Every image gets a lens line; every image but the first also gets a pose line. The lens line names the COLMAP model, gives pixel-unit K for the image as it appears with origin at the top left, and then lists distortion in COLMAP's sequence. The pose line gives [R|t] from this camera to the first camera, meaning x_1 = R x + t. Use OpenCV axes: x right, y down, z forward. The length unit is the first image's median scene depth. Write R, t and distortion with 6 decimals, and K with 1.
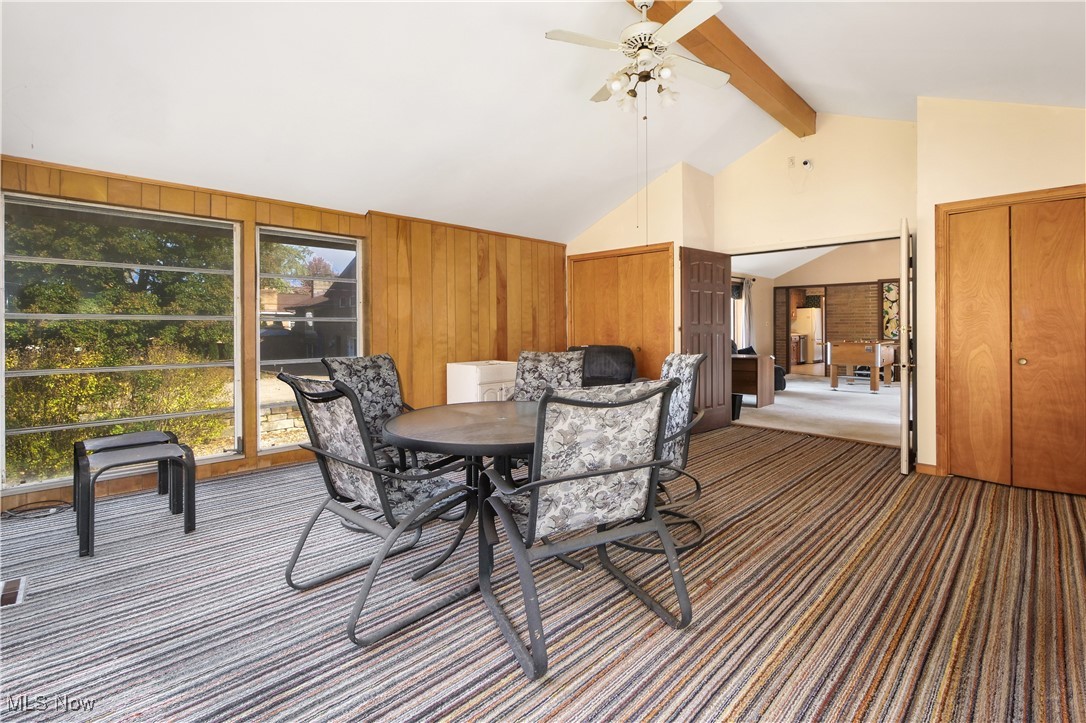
lens RADIAL K [[522.6, 0, 545.0], [0, 522.6, 325.3], [0, 0, 1]] dist [-0.002654, -0.000277]
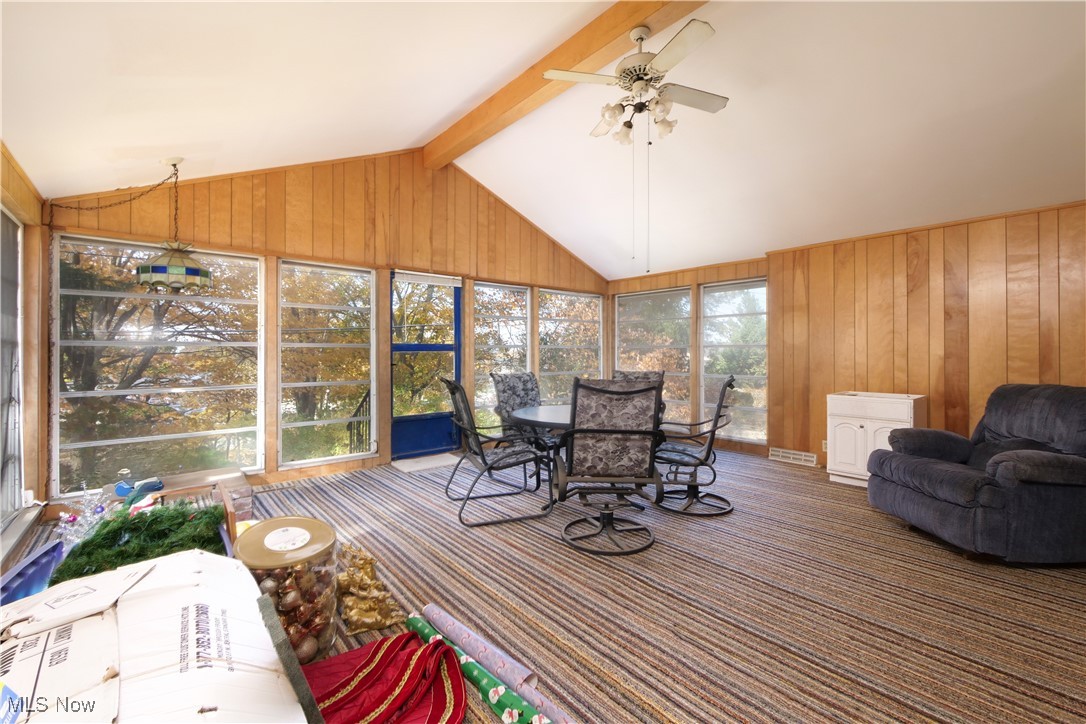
lens RADIAL K [[462.3, 0, 538.1], [0, 462.3, 346.0], [0, 0, 1]] dist [-0.002124, -0.000251]
pose [[-0.123302, -0.008497, -0.992333, 1.097400], [0.002994, 0.999956, -0.008935, -0.001229], [0.992365, -0.004073, -0.123271, 0.893300]]
